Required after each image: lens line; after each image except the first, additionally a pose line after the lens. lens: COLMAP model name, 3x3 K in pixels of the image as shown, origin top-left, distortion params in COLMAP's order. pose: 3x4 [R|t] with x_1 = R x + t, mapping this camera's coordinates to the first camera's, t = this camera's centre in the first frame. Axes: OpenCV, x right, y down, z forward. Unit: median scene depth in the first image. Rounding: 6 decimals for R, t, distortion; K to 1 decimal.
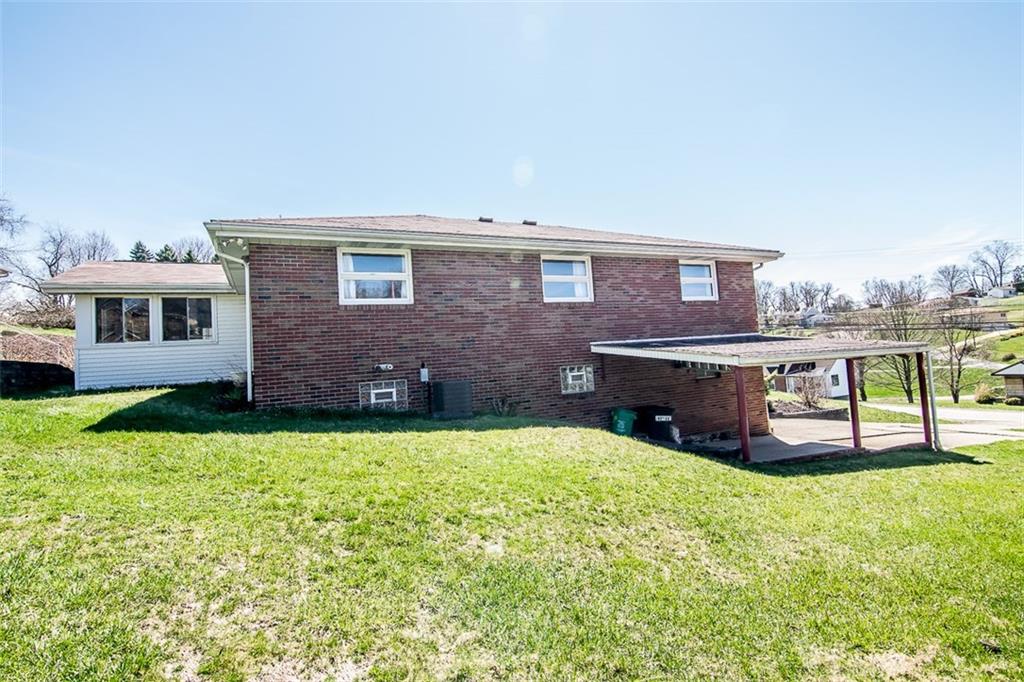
lens RADIAL K [[492.5, 0, 512.0], [0, 492.5, 341.0], [0, 0, 1]] dist [-0.003308, -0.013214]
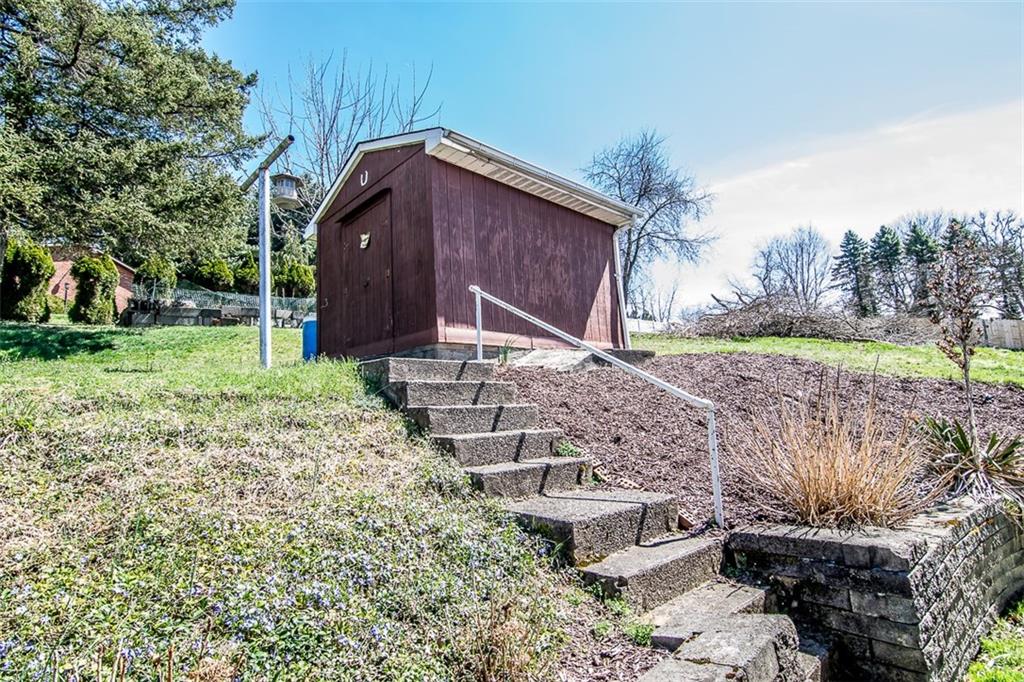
lens RADIAL K [[492.5, 0, 512.0], [0, 492.5, 341.0], [0, 0, 1]] dist [-0.003308, -0.013214]
pose [[0.318773, -0.056099, -0.946169, -0.211125], [0.040207, 0.998149, -0.045634, -0.004030], [0.946978, -0.023496, 0.320438, 0.235814]]
